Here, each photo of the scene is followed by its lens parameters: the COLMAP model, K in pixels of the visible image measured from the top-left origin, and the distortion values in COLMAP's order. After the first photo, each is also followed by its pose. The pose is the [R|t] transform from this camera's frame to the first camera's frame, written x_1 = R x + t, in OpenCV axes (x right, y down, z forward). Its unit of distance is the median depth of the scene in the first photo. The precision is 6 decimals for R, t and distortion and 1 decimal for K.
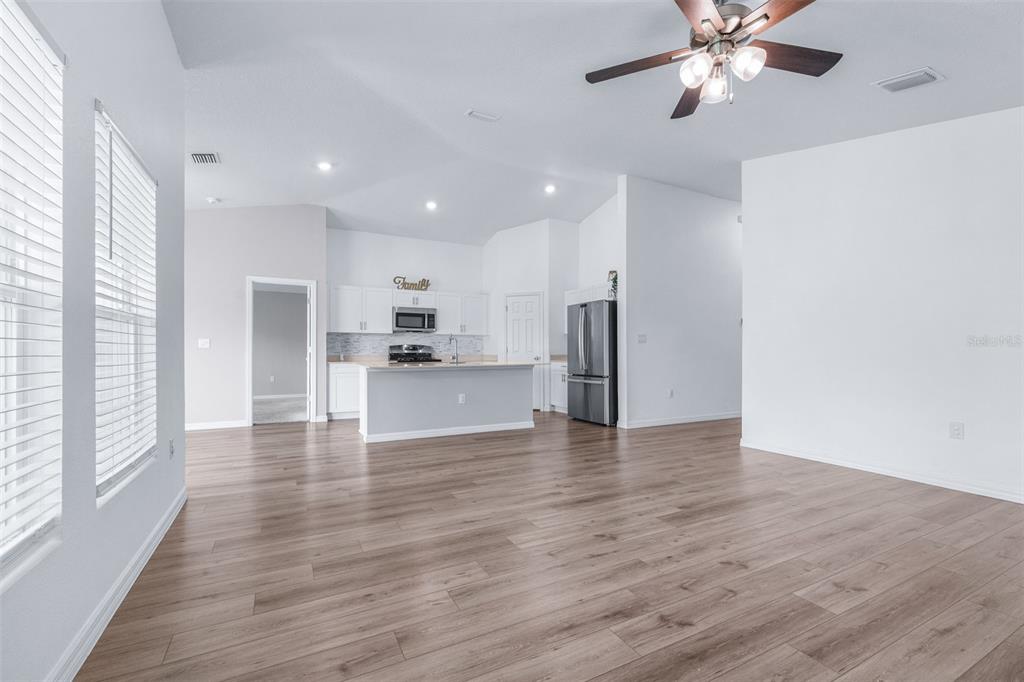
lens RADIAL K [[437.2, 0, 504.6], [0, 437.2, 348.9], [0, 0, 1]] dist [0.000455, -0.000084]
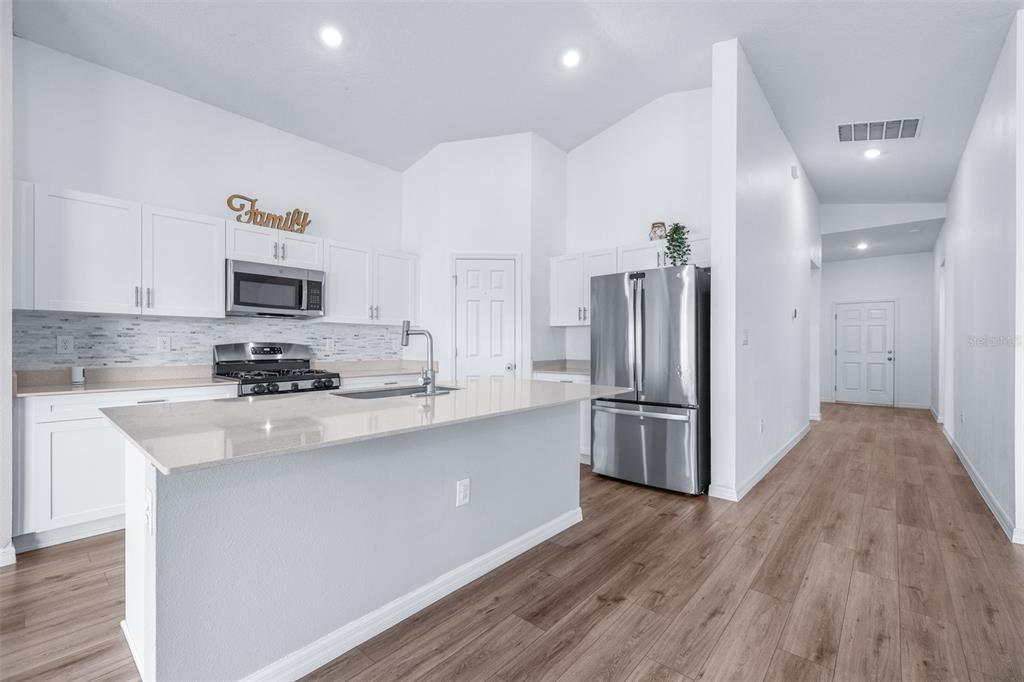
lens RADIAL K [[437.2, 0, 509.3], [0, 437.2, 343.9], [0, 0, 1]] dist [0.000455, -0.000084]
pose [[0.930107, 0.003968, 0.367266, -0.148582], [-0.006031, 0.999972, 0.004471, -0.012499], [-0.367238, -0.006373, 0.930105, 0.471630]]
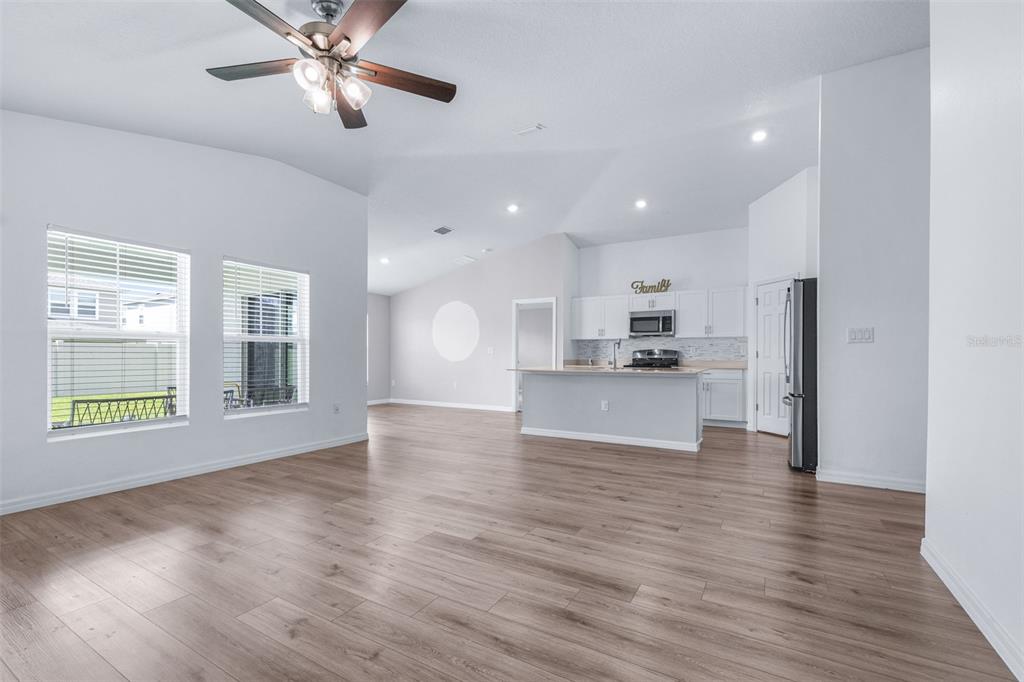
lens RADIAL K [[437.2, 0, 516.8], [0, 437.2, 359.0], [0, 0, 1]] dist [0.000455, -0.000084]
pose [[0.541688, 0.007779, -0.840544, 0.455297], [0.003756, 0.999925, 0.011675, -0.001003], [0.840571, -0.009481, 0.541618, 0.232218]]
